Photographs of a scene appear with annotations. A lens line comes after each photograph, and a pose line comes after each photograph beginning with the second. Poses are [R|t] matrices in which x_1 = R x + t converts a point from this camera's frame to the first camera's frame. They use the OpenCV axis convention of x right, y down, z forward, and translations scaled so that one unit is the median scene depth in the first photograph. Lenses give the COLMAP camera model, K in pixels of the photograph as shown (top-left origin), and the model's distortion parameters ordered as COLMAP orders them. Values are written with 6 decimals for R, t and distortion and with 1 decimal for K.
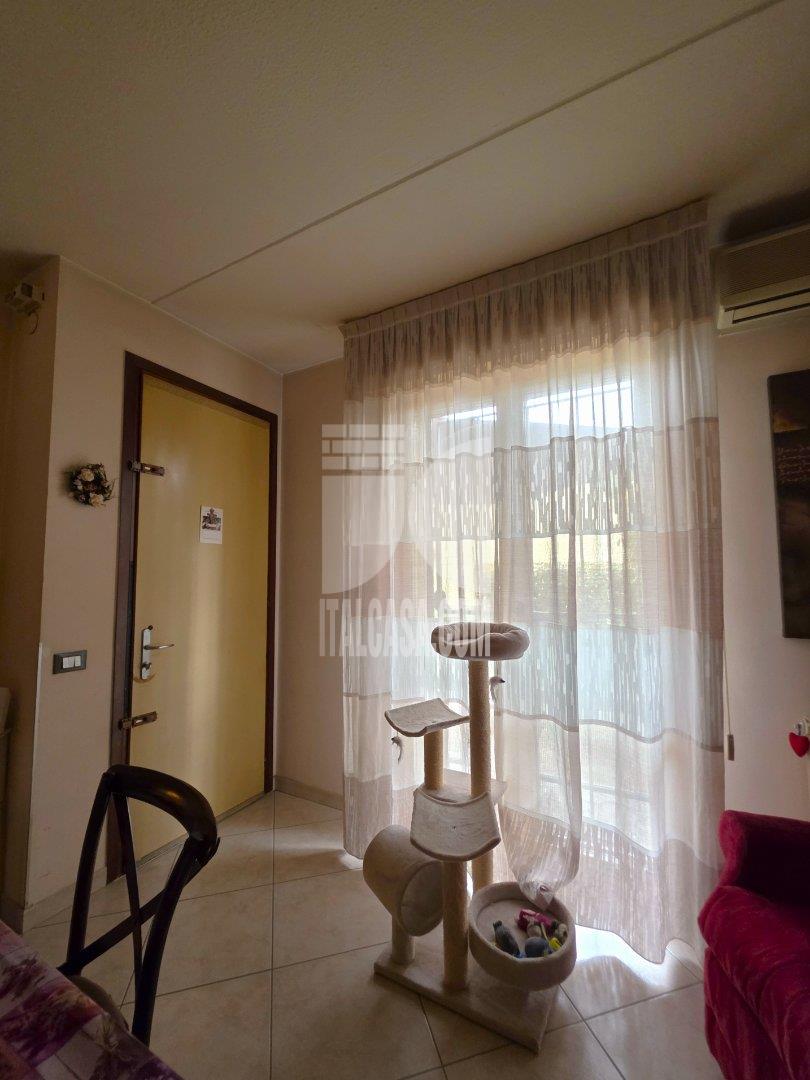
lens RADIAL K [[432.9, 0, 407.3], [0, 432.9, 541.6], [0, 0, 1]] dist [0.002594, -0.000859]
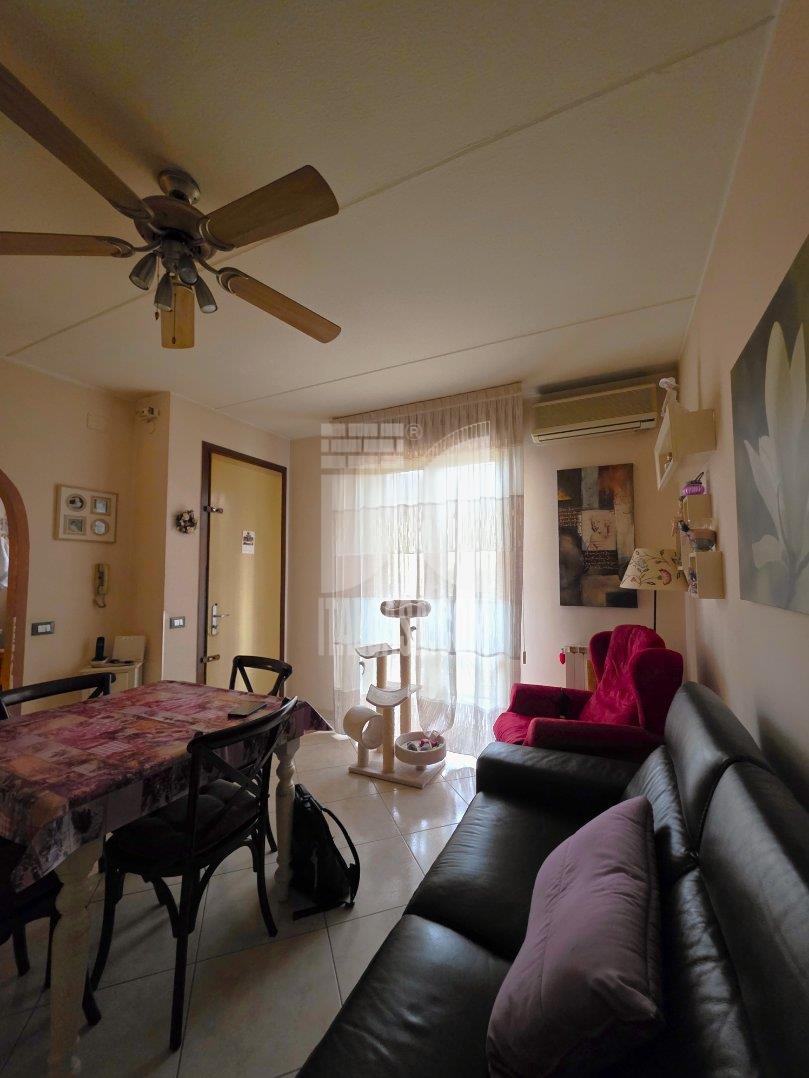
lens RADIAL K [[432.1, 0, 409.6], [0, 432.1, 546.2], [0, 0, 1]] dist [0.002594, -0.000859]
pose [[0.998800, 0.003661, 0.048834, 0.083877], [-0.004571, 0.999818, 0.018535, -0.072473], [-0.048757, -0.018736, 0.998635, -0.819329]]
